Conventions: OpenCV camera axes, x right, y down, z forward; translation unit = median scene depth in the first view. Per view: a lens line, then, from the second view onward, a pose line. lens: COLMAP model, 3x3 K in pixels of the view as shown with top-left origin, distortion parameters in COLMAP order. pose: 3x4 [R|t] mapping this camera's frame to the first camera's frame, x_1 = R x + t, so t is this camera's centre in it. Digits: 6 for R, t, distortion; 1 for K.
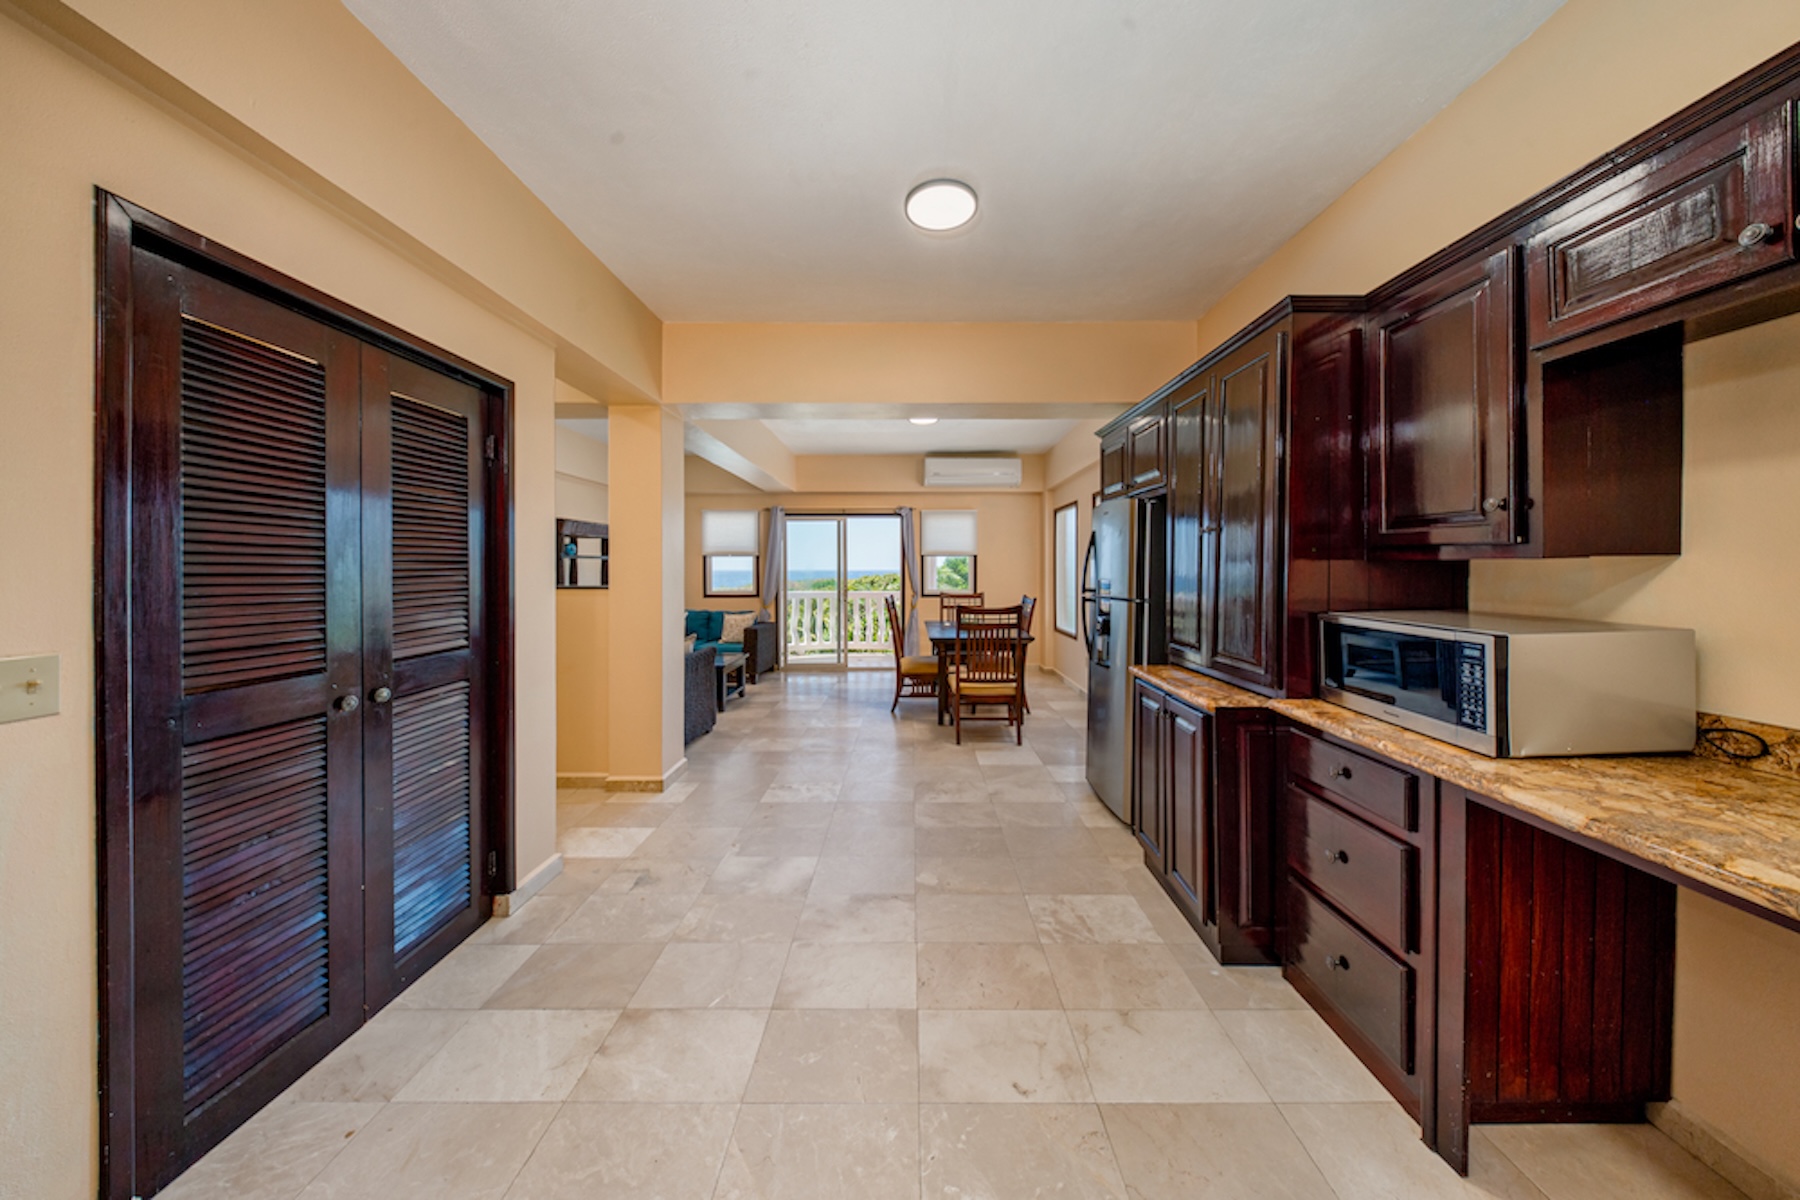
lens RADIAL K [[548.3, 0, 921.7], [0, 548.3, 568.9], [0, 0, 1]] dist [0.000956, -0.000448]
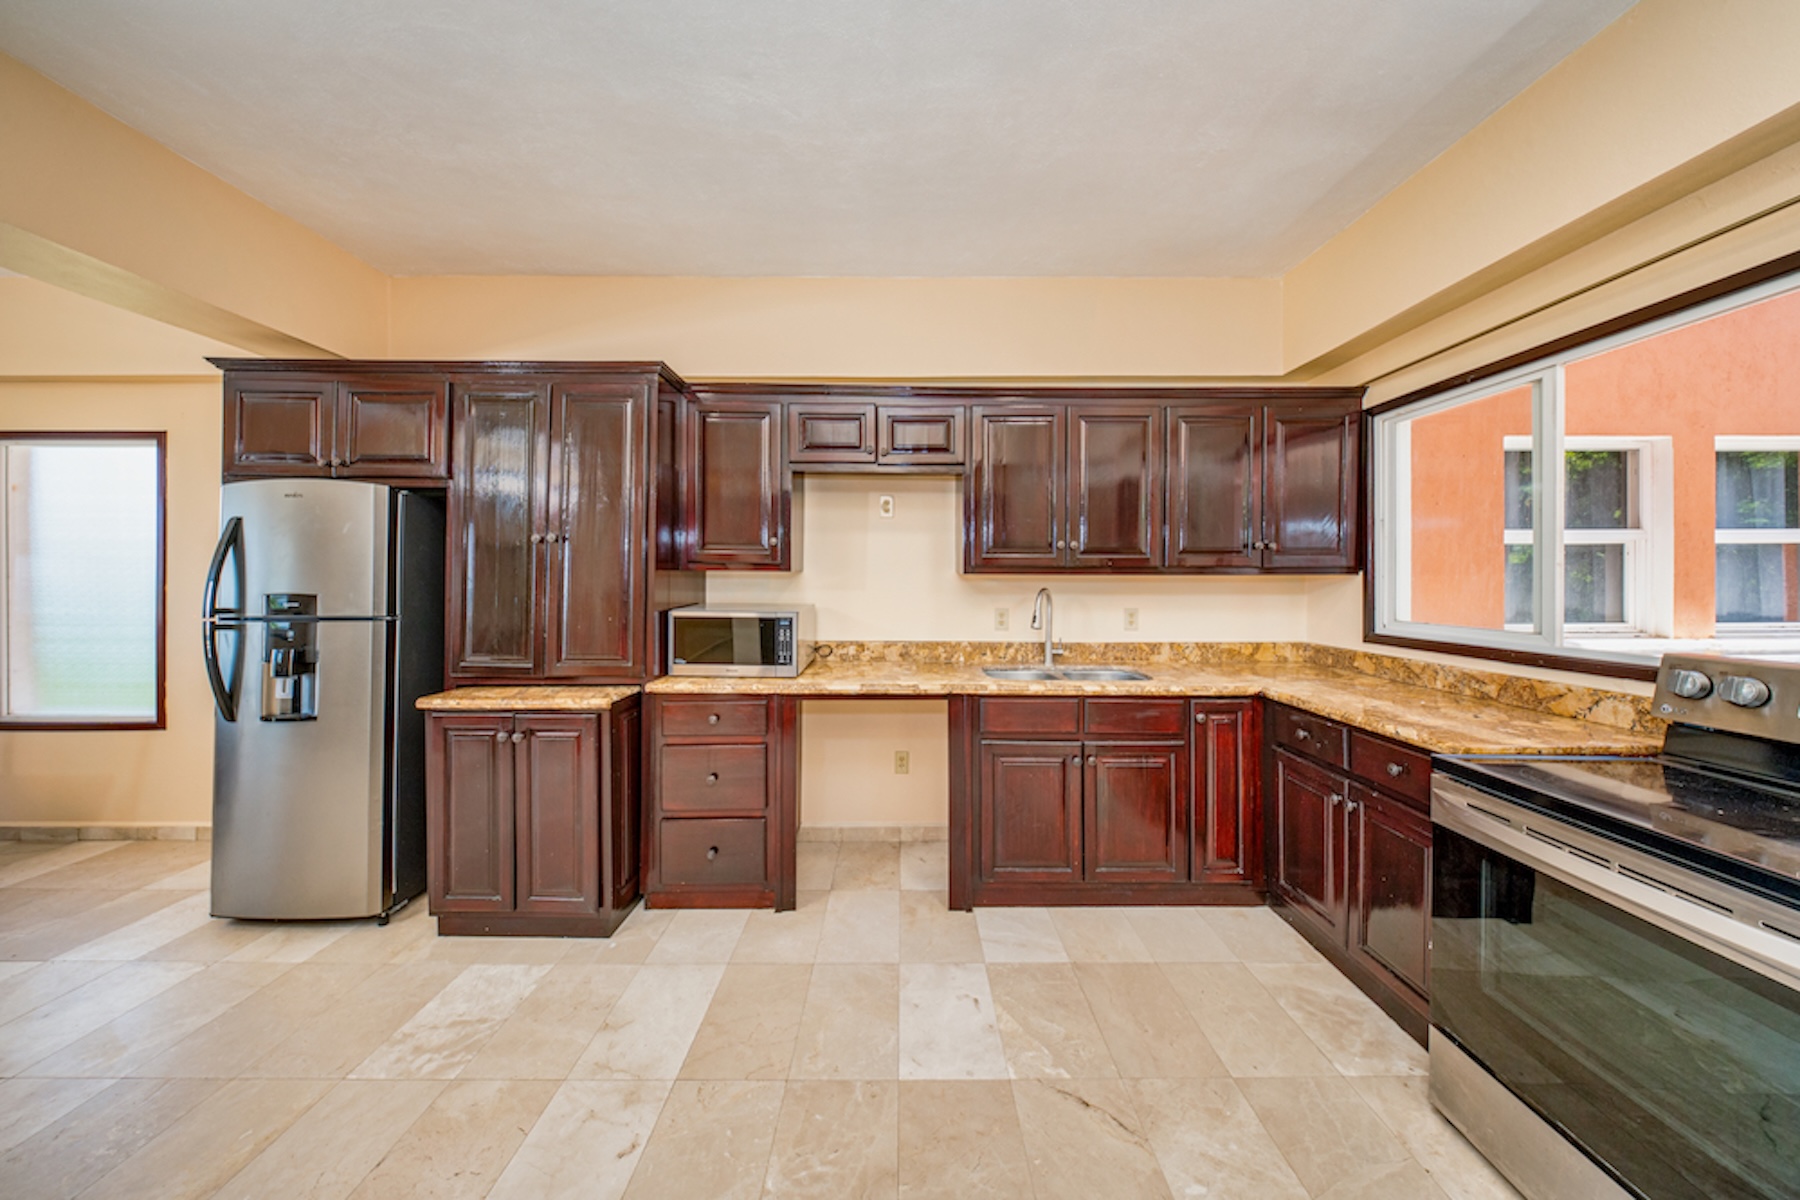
lens RADIAL K [[548.3, 0, 894.6], [0, 548.3, 576.8], [0, 0, 1]] dist [0.000956, -0.000448]
pose [[0.028610, -0.002197, 0.999588, -0.573554], [-0.000986, 0.999997, 0.002226, -0.003724], [-0.999590, -0.001049, 0.028608, 0.428024]]
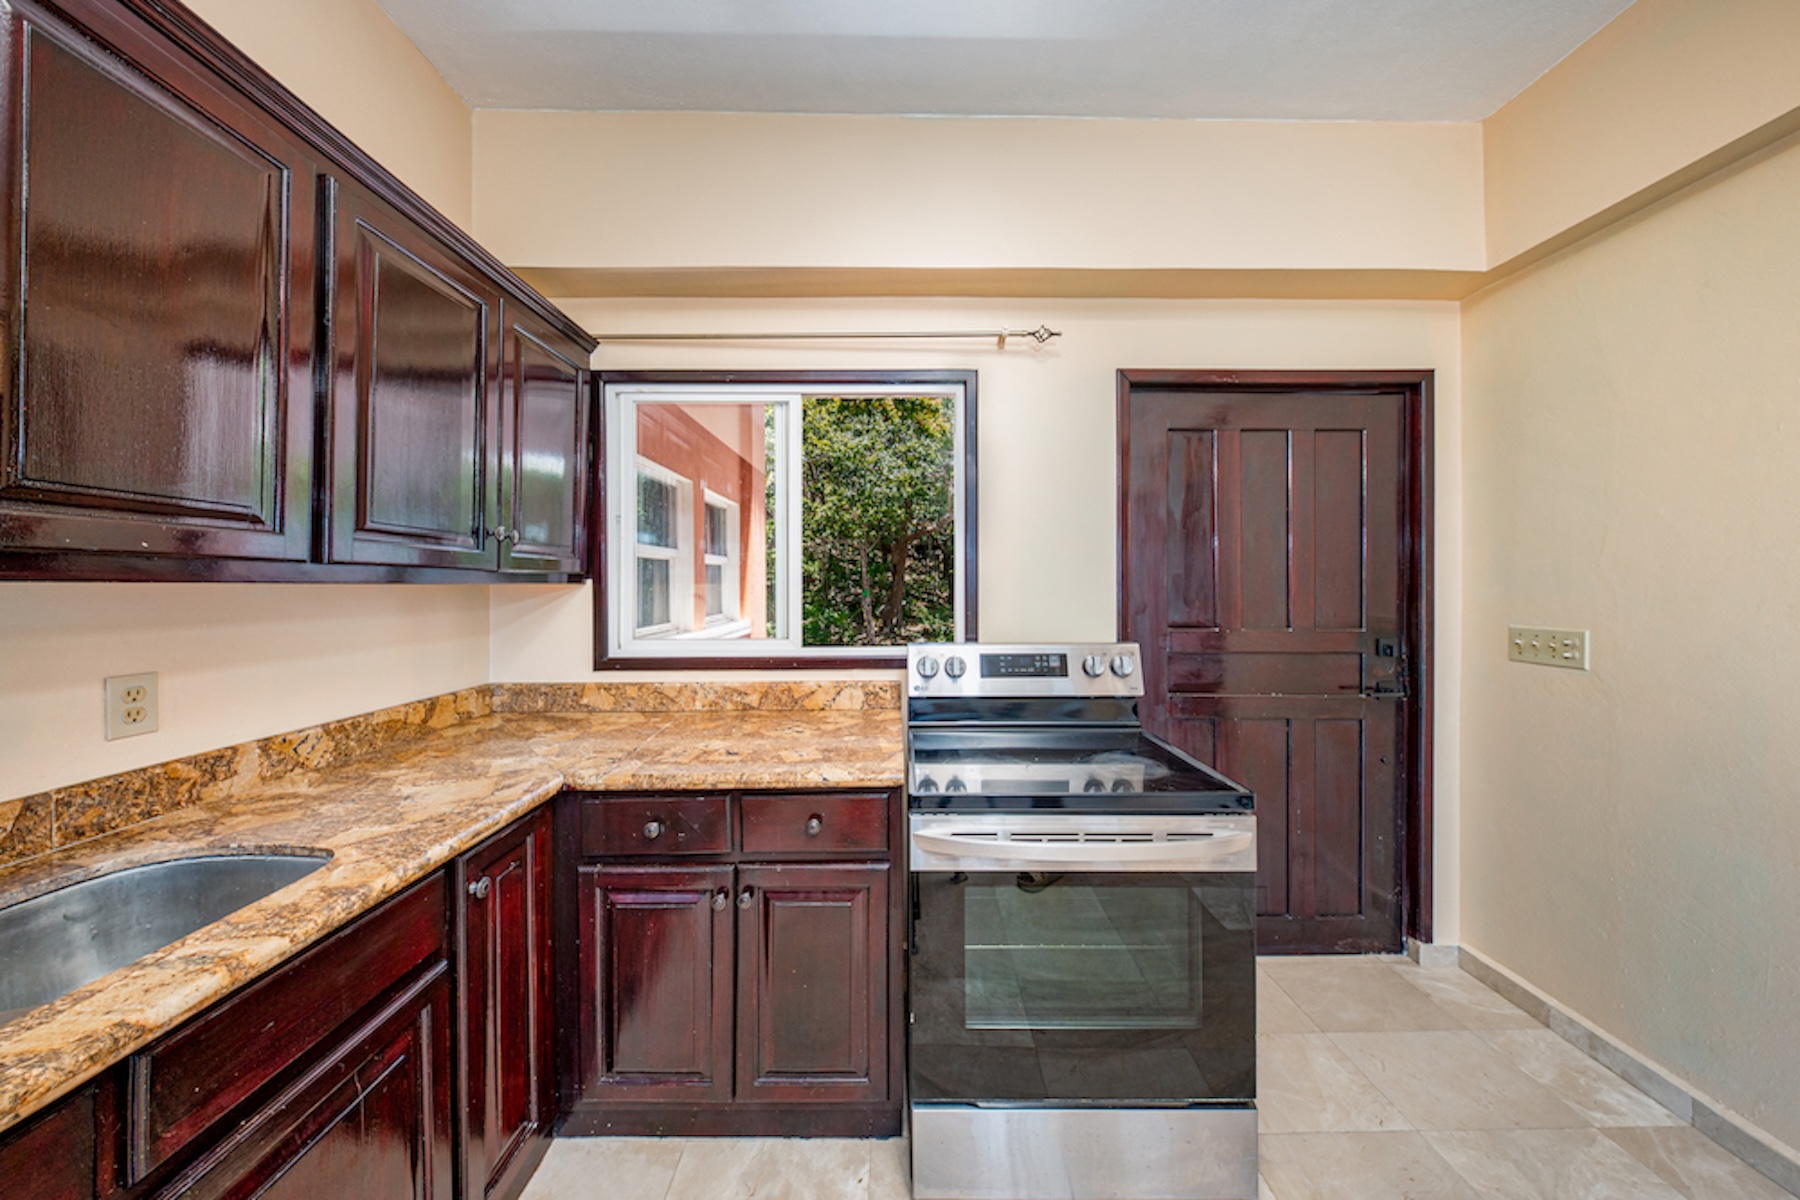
lens RADIAL K [[548.3, 0, 905.4], [0, 548.3, 588.2], [0, 0, 1]] dist [0.000956, -0.000448]
pose [[-0.999974, 0.001304, 0.007117, 0.222629], [0.001335, 0.999990, 0.004366, -0.001805], [-0.007111, 0.004375, -0.999965, 0.352294]]
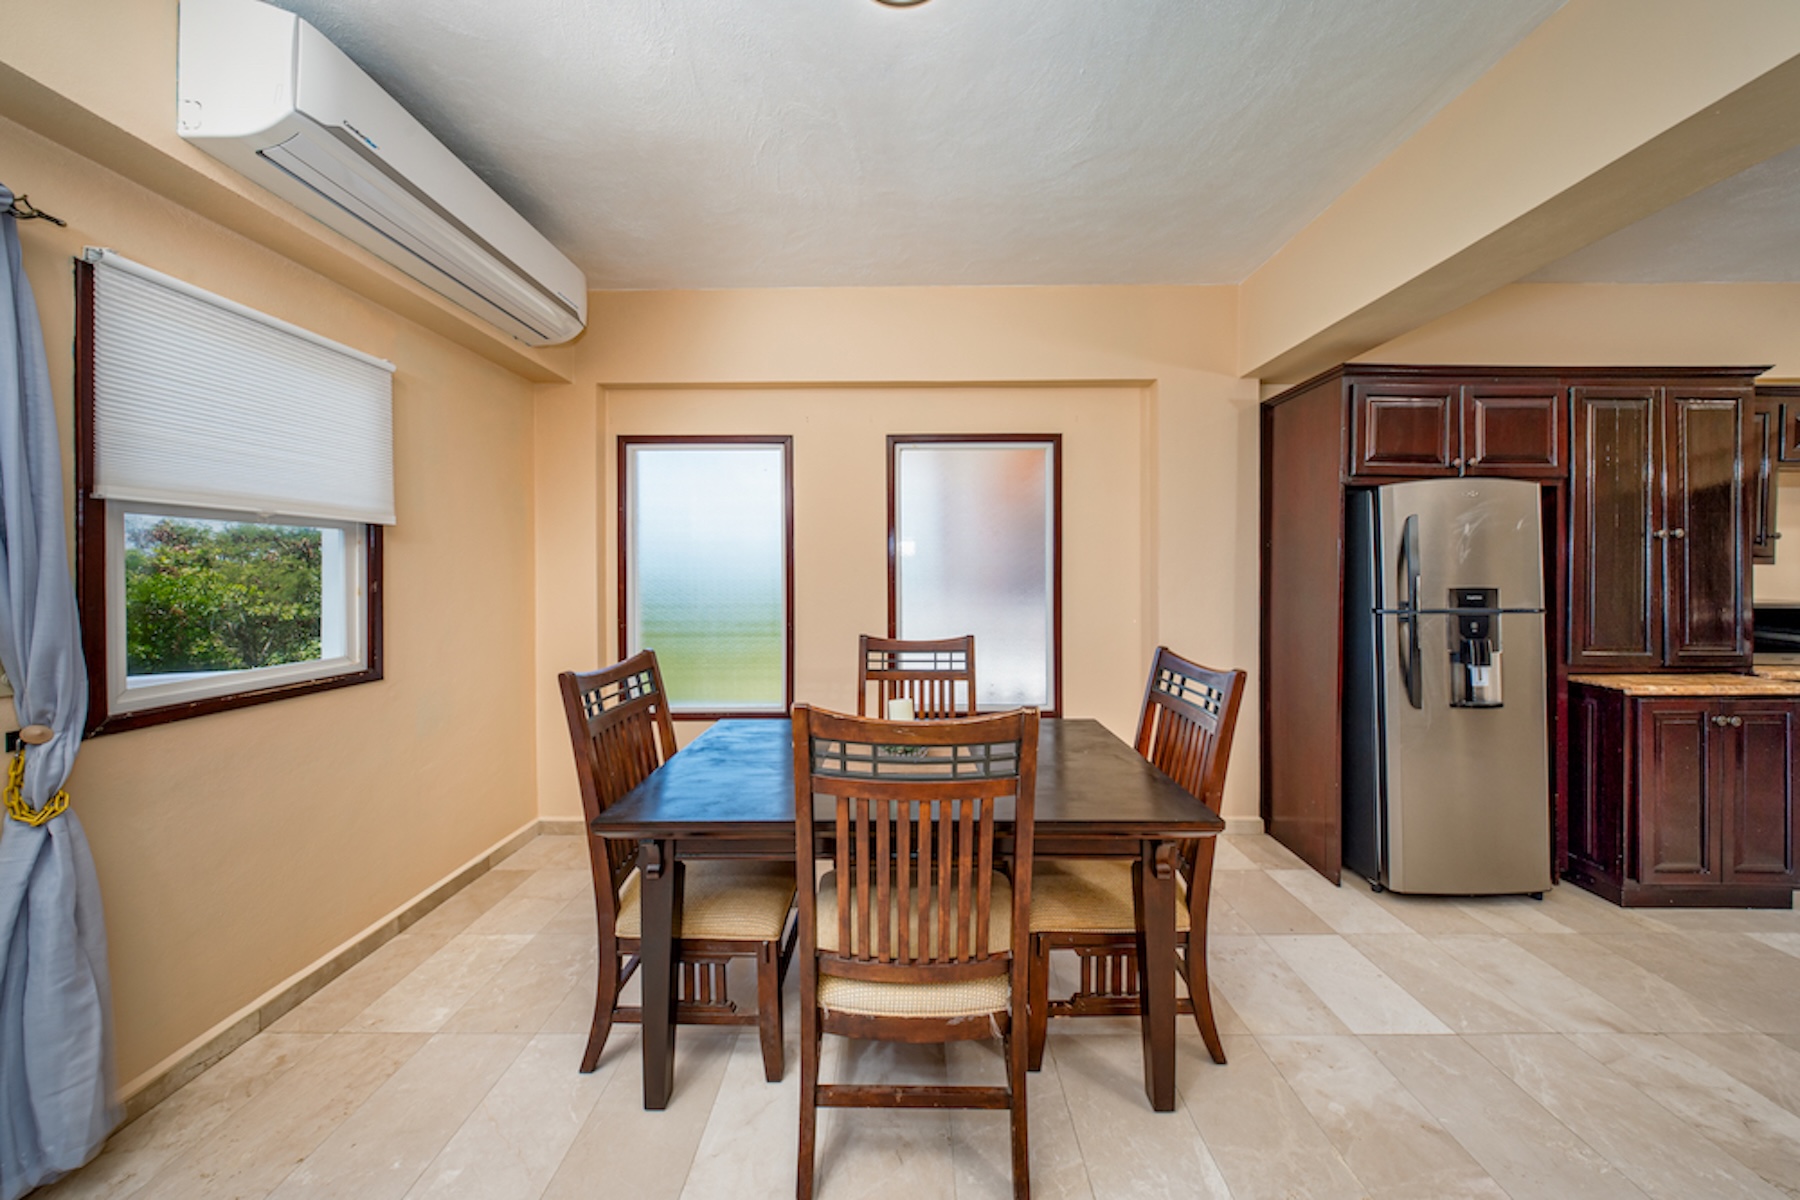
lens RADIAL K [[548.3, 0, 880.4], [0, 548.3, 586.3], [0, 0, 1]] dist [0.000956, -0.000448]
pose [[0.024611, -0.014994, 0.999585, -0.704916], [0.005749, 0.999873, 0.014856, 0.008376], [-0.999681, 0.005381, 0.024694, 3.103798]]
